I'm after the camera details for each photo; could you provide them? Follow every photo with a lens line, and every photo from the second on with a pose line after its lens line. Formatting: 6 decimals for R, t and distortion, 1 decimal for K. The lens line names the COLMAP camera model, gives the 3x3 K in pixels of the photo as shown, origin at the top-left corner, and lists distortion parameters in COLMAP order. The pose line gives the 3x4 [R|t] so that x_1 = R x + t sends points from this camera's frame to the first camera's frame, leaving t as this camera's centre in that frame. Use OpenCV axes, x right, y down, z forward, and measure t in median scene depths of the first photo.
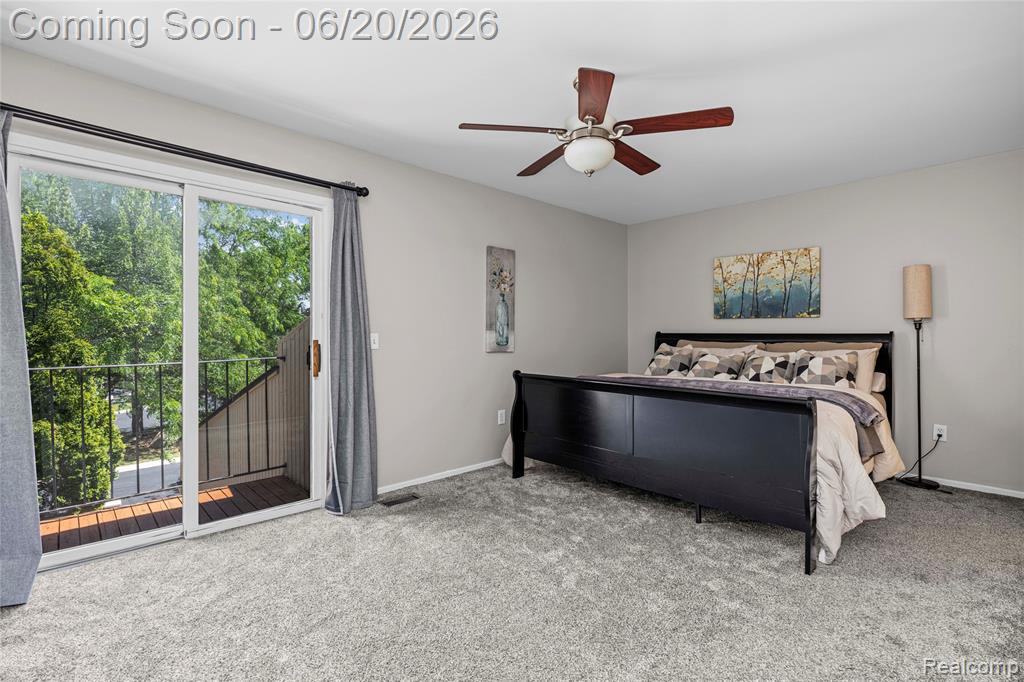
lens RADIAL K [[455.8, 0, 510.8], [0, 455.8, 341.2], [0, 0, 1]] dist [-0.008454, -0.000536]
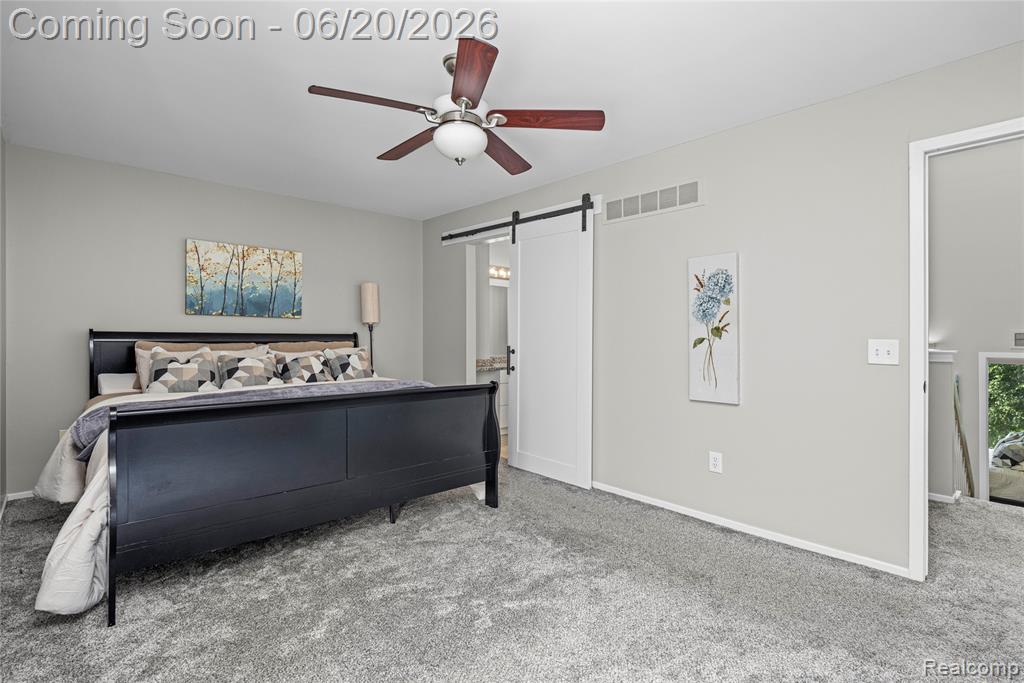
lens RADIAL K [[476.3, 0, 509.8], [0, 476.3, 332.5], [0, 0, 1]] dist [0.000914, -0.000006]
pose [[0.037715, 0.005882, 0.999271, -0.406911], [0.008492, 0.999945, -0.006206, -0.008498], [-0.999252, 0.008720, 0.037663, 0.449179]]
